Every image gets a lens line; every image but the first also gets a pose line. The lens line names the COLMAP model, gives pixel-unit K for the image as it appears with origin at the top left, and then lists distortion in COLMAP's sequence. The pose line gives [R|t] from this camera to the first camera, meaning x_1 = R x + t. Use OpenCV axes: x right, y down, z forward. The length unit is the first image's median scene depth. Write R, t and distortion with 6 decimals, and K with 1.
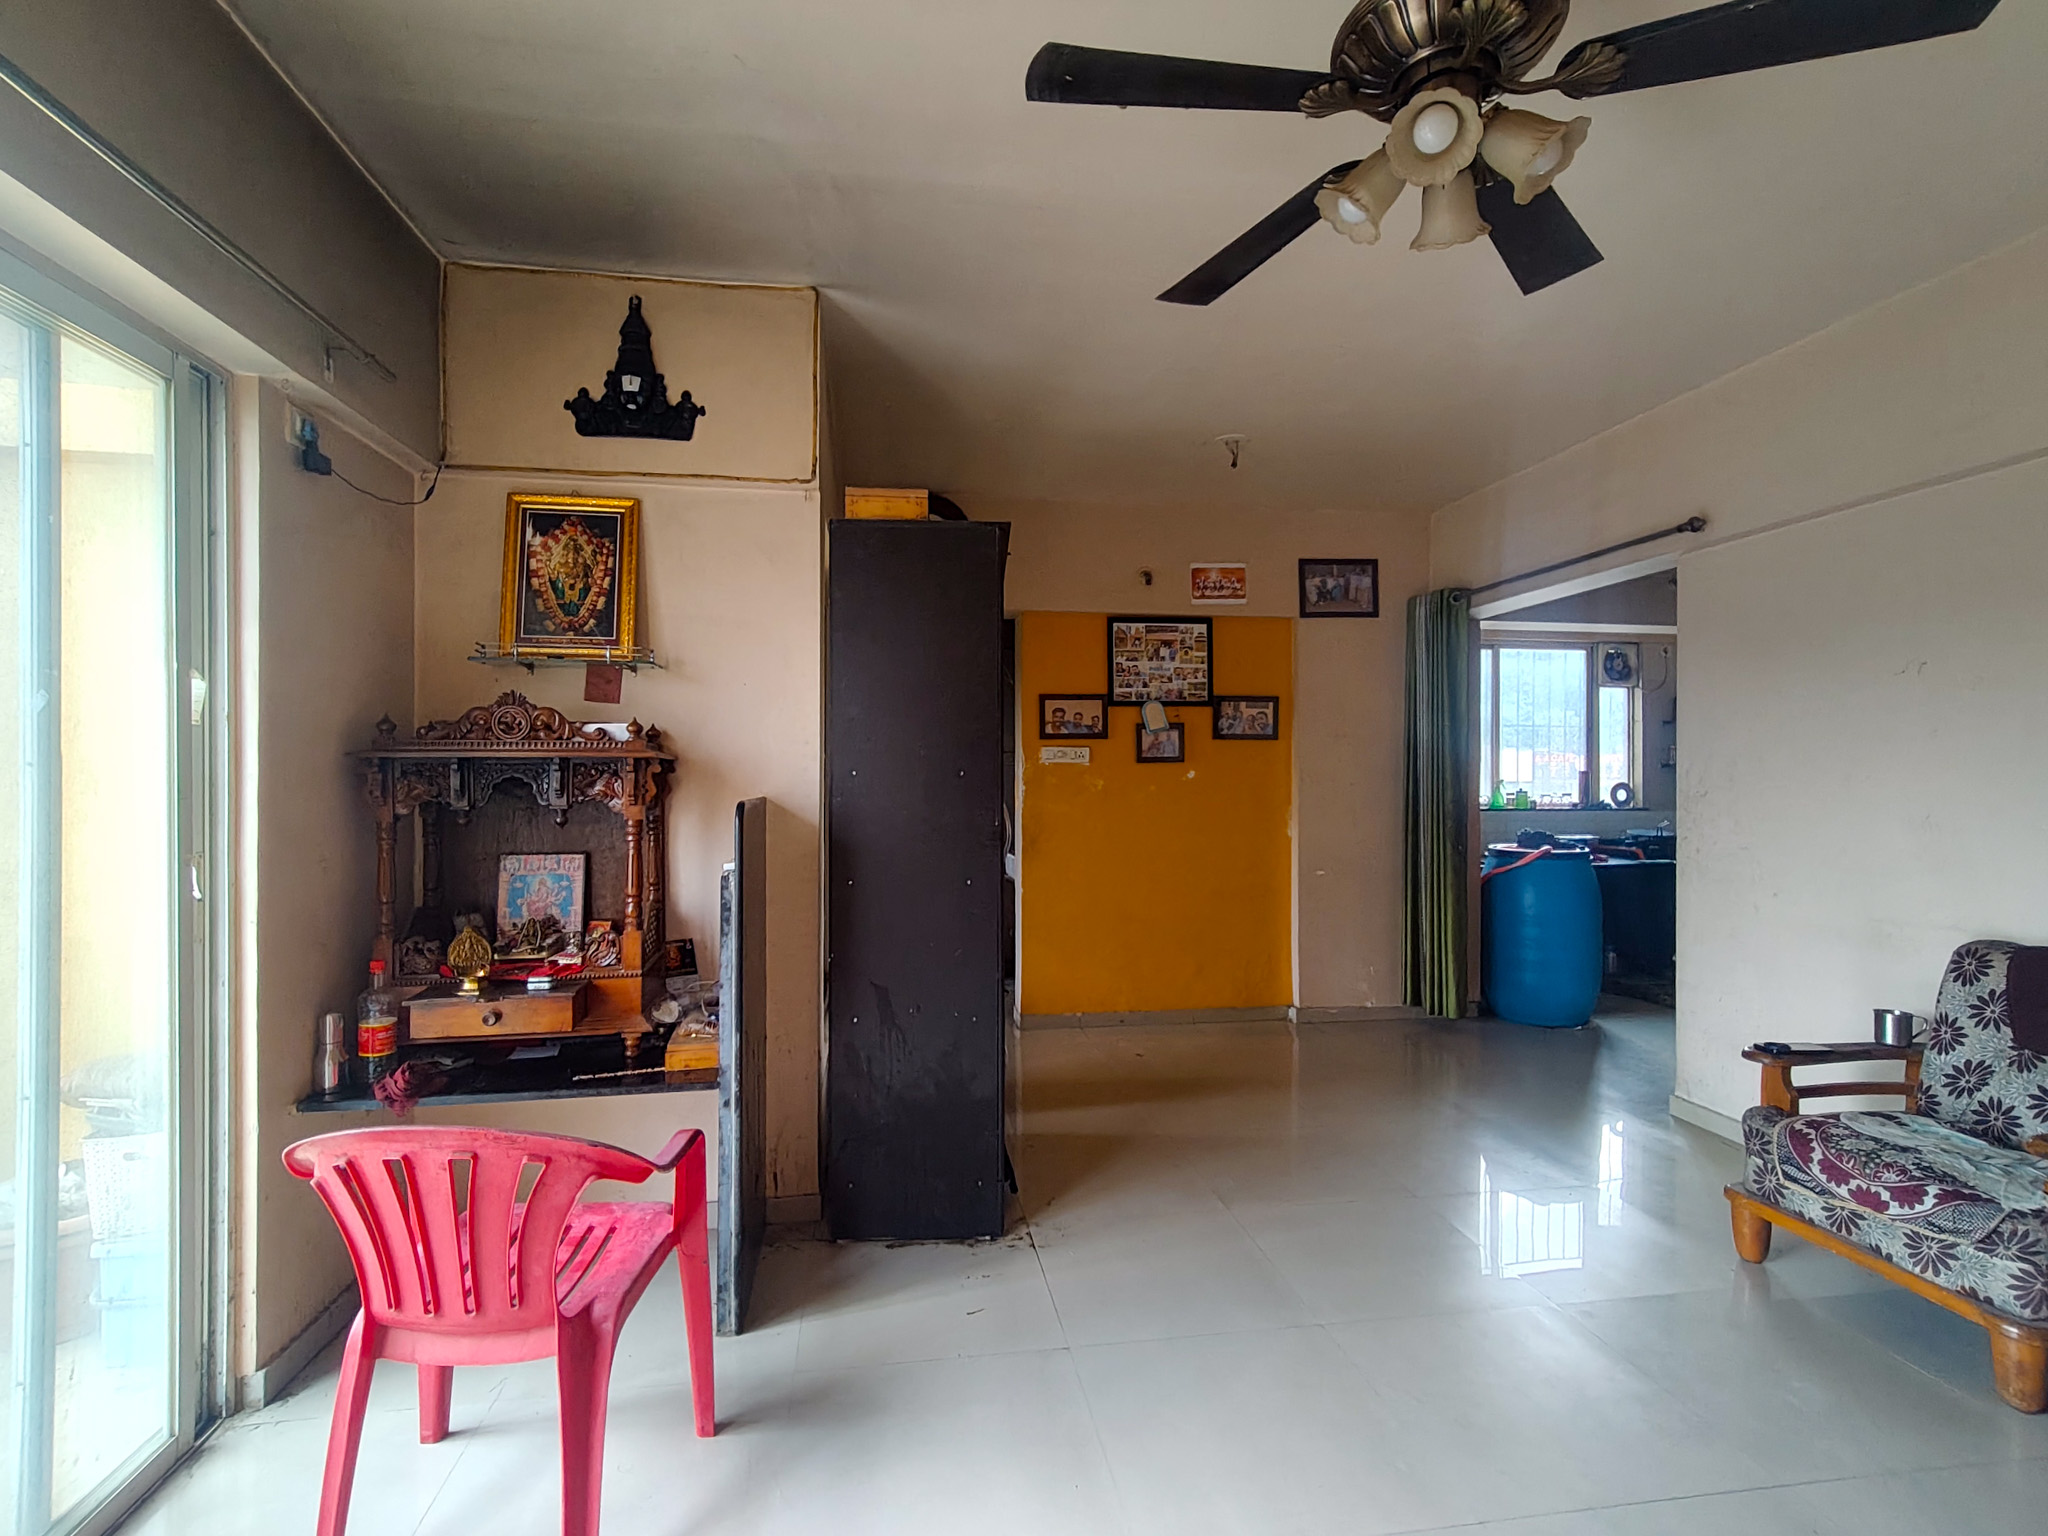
lens RADIAL K [[965.3, 0, 1027.4], [0, 965.3, 769.9], [0, 0, 1]] dist [0.007917, 0.000462]
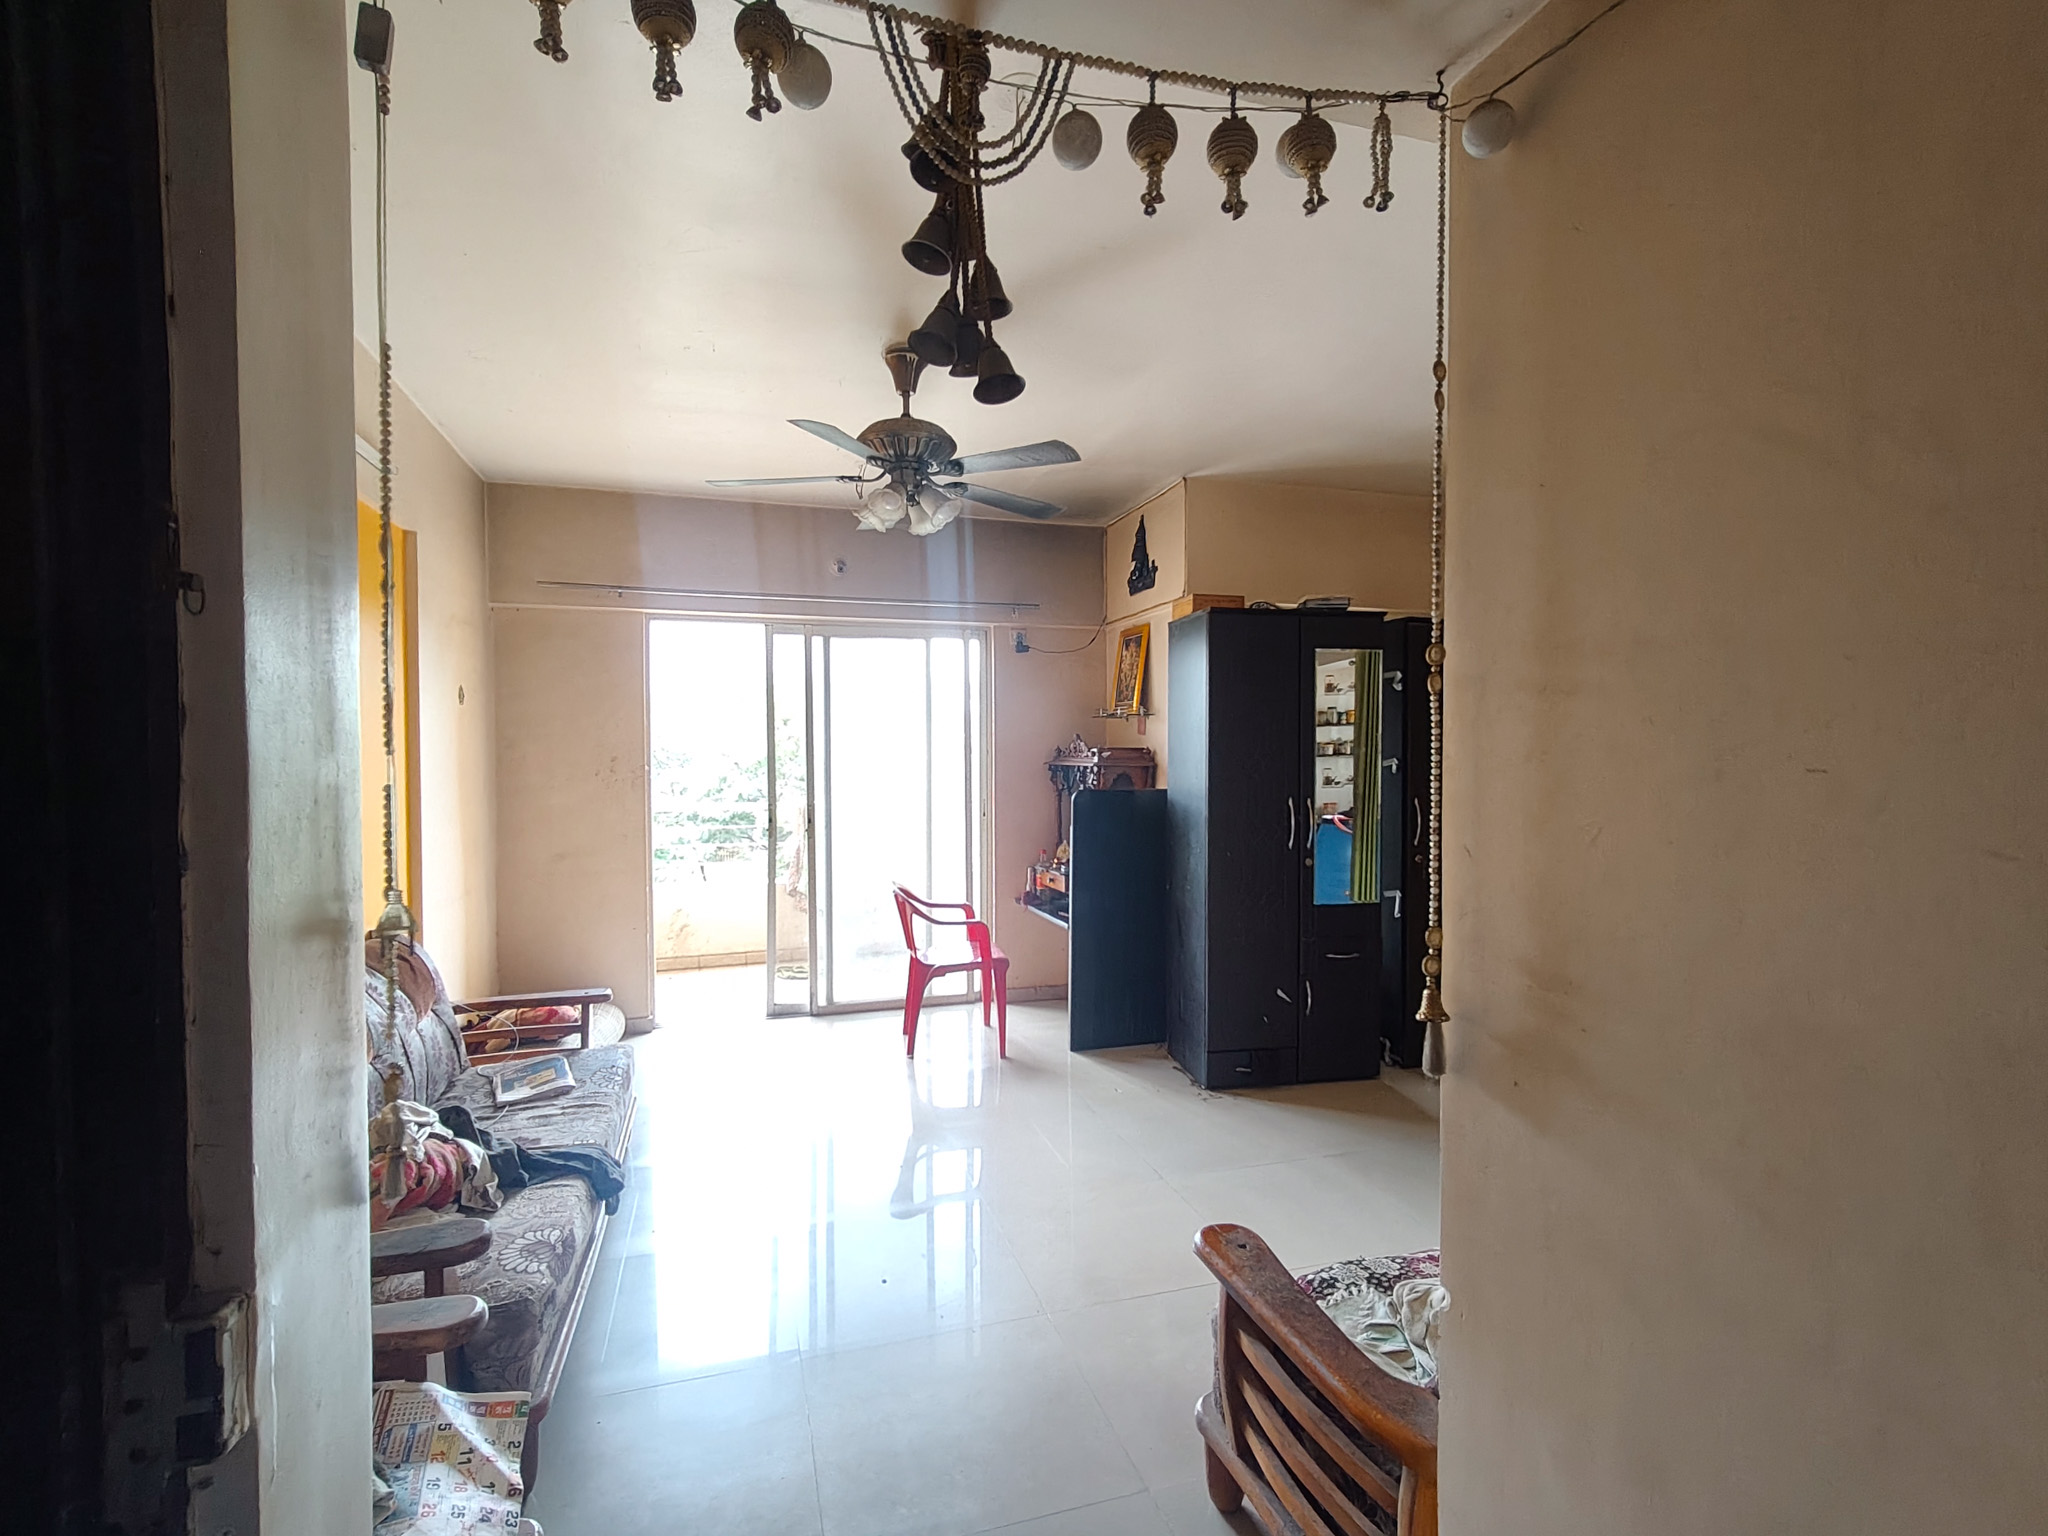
lens RADIAL K [[965.3, 0, 1020.5], [0, 965.3, 771.9], [0, 0, 1]] dist [0.007917, 0.000462]
pose [[0.136582, 0.020181, -0.990423, 1.255770], [0.004992, 0.999766, 0.021060, -0.035440], [0.990616, -0.007820, 0.136449, 0.463929]]
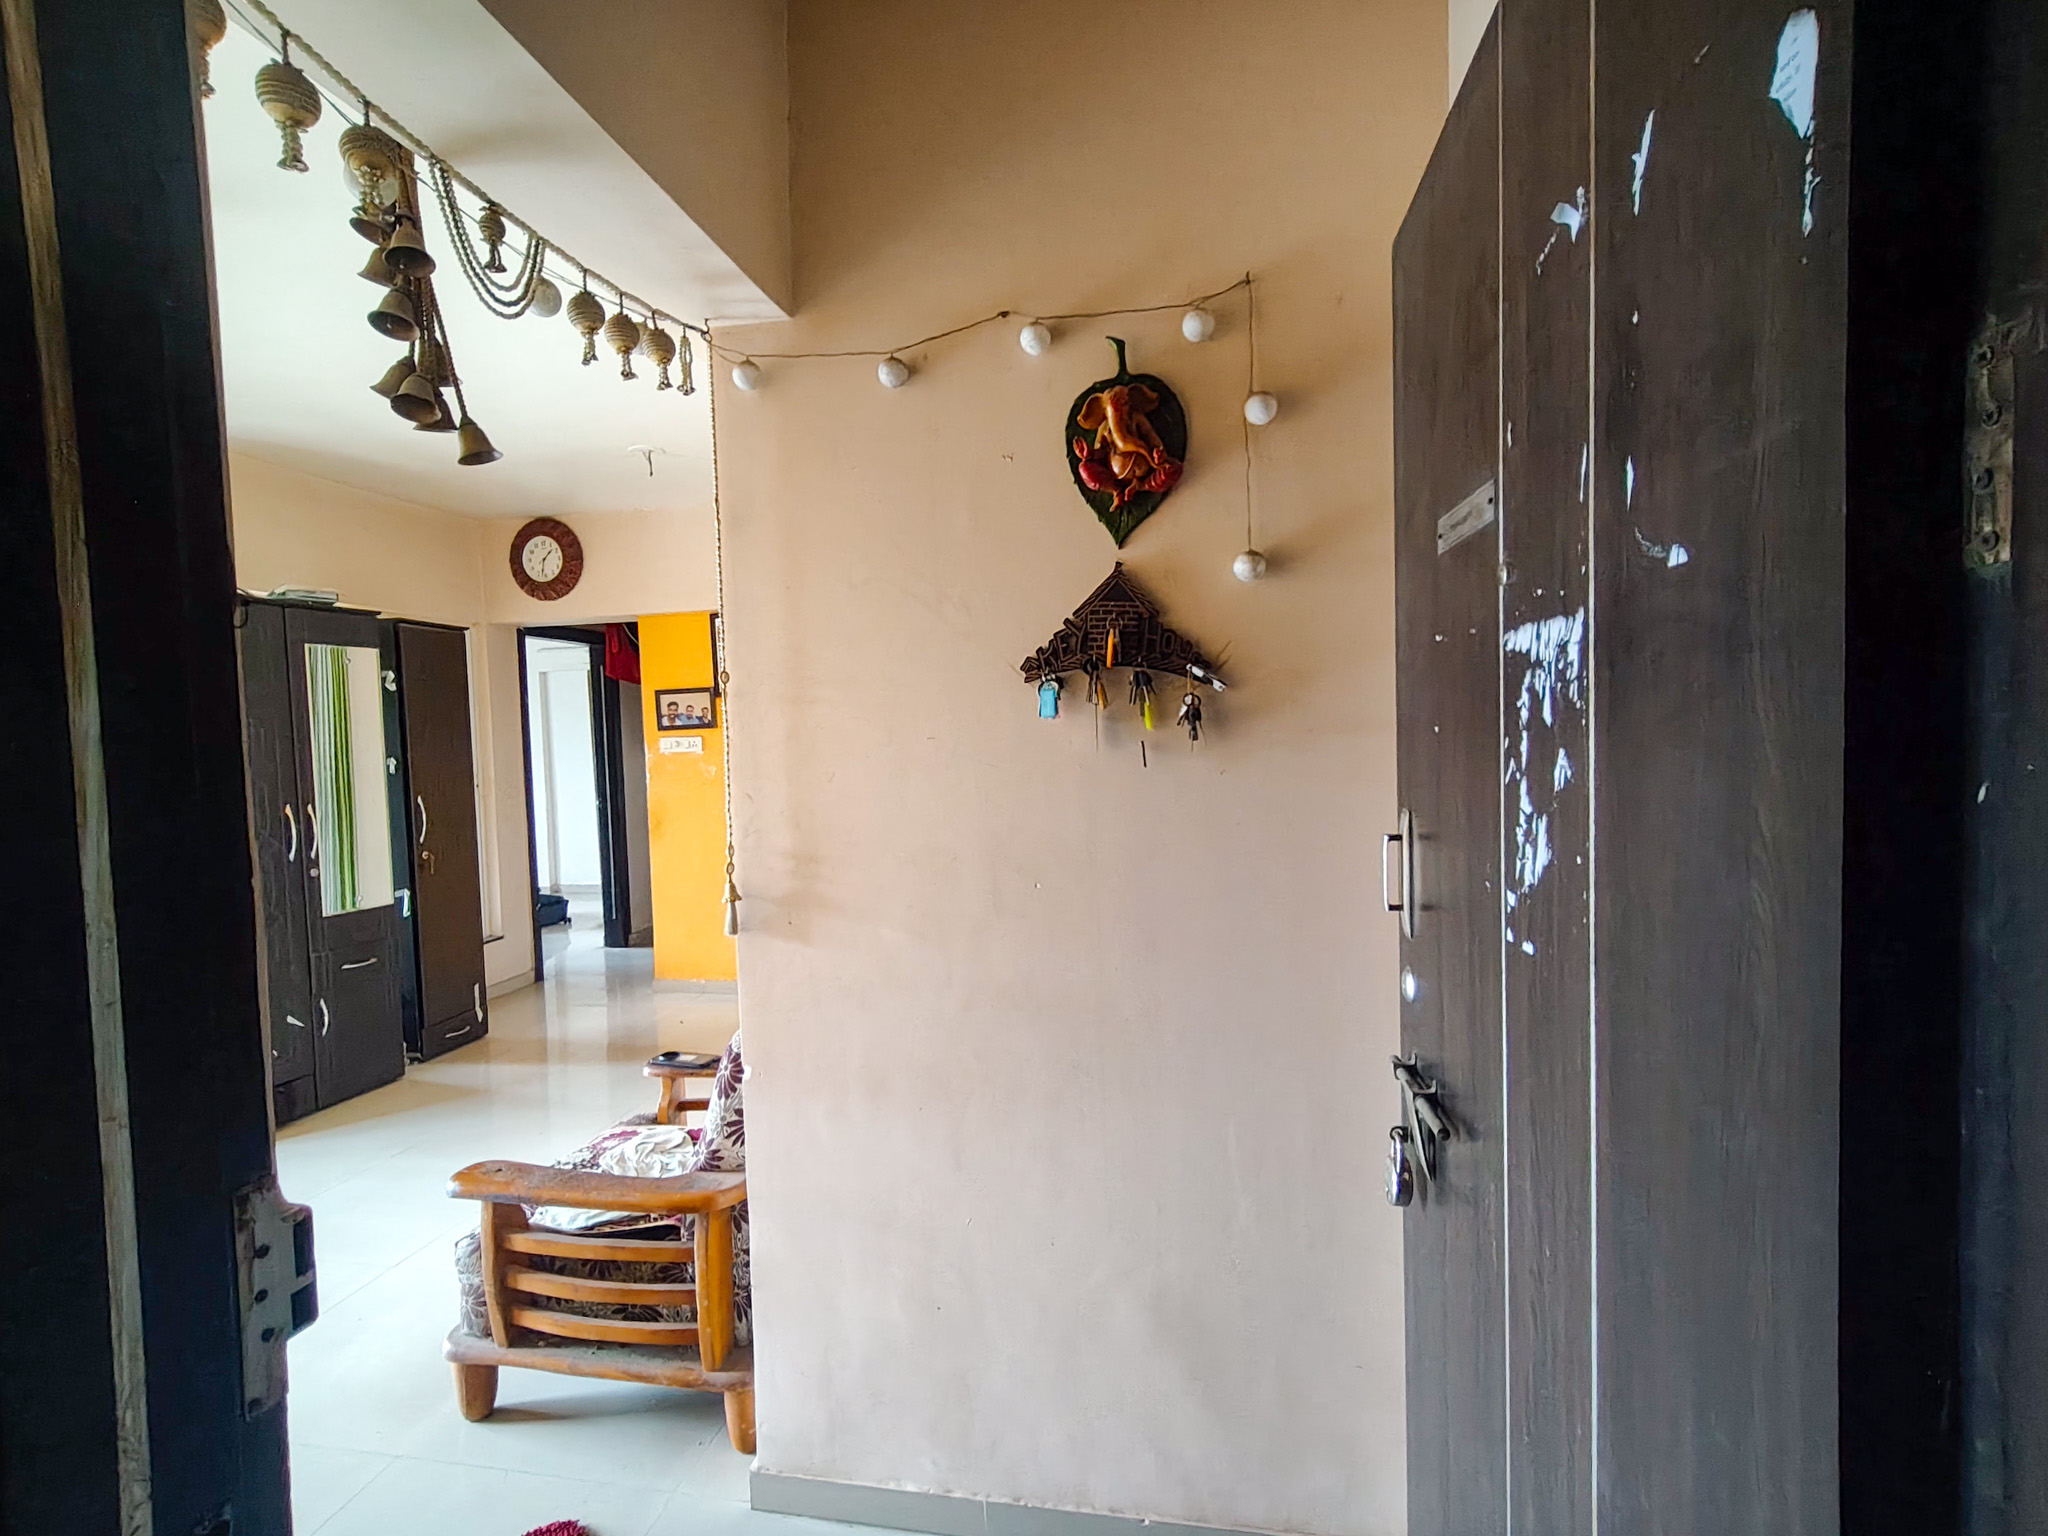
lens RADIAL K [[965.3, 0, 1028.6], [0, 965.3, 776.3], [0, 0, 1]] dist [0.007917, 0.000462]
pose [[0.937492, -0.017094, -0.347588, 1.292365], [0.037082, 0.998013, 0.050933, -0.034215], [0.346026, -0.060638, 0.936263, 0.190957]]
